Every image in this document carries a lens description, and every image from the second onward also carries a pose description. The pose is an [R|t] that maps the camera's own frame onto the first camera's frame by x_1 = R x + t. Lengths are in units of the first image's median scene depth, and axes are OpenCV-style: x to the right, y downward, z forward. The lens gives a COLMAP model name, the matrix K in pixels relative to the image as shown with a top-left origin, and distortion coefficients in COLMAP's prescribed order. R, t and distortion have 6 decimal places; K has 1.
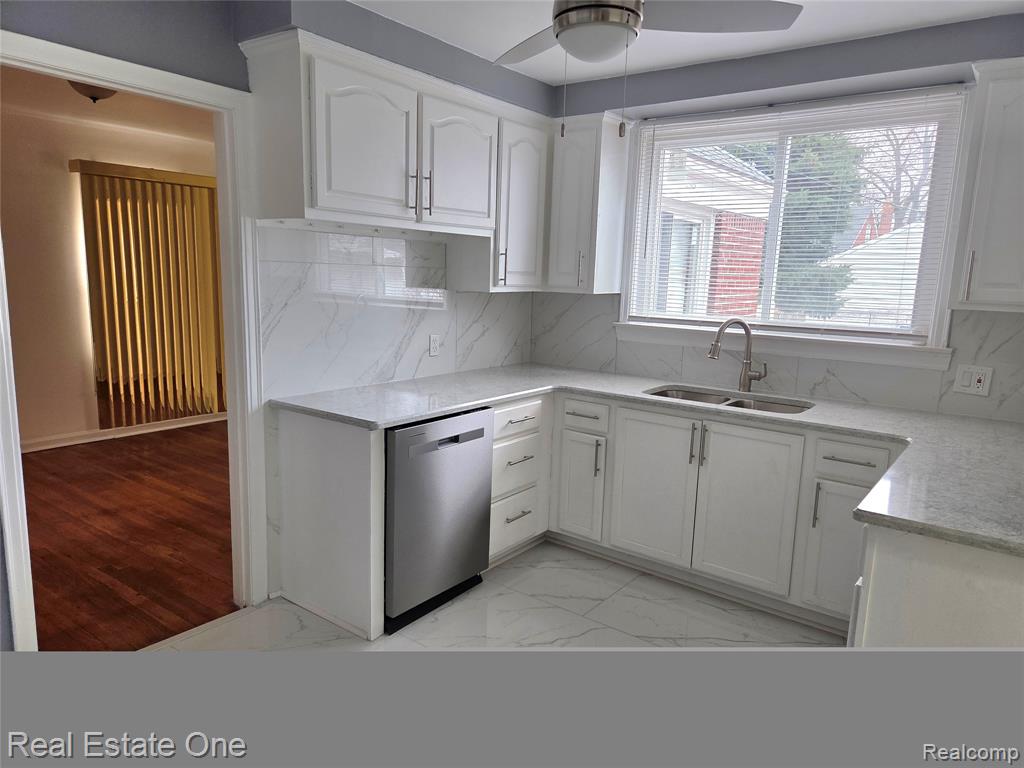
lens RADIAL K [[680.6, 0, 513.7], [0, 680.6, 375.1], [0, 0, 1]] dist [0.070819, -0.056258]
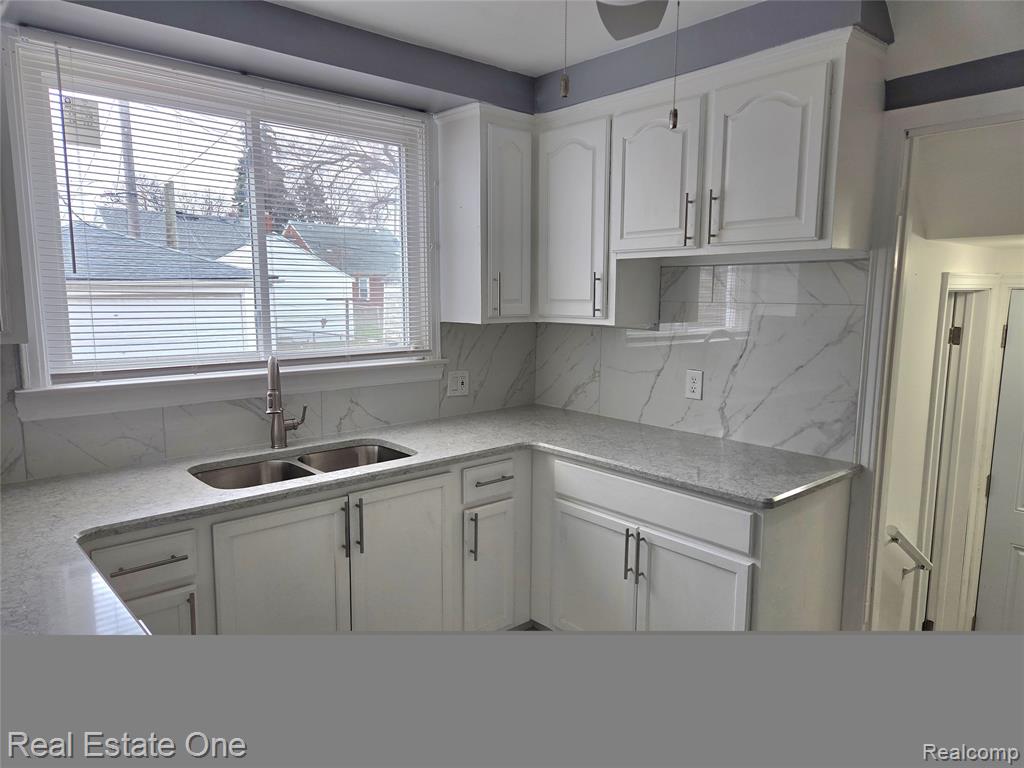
lens RADIAL K [[693.4, 0, 518.2], [0, 693.4, 384.3], [0, 0, 1]] dist [0.079811, -0.051402]
pose [[0.194800, -0.155972, 0.968362, -0.413660], [0.159768, 0.979136, 0.125568, -0.116786], [-0.967743, 0.130253, 0.215655, 0.649640]]
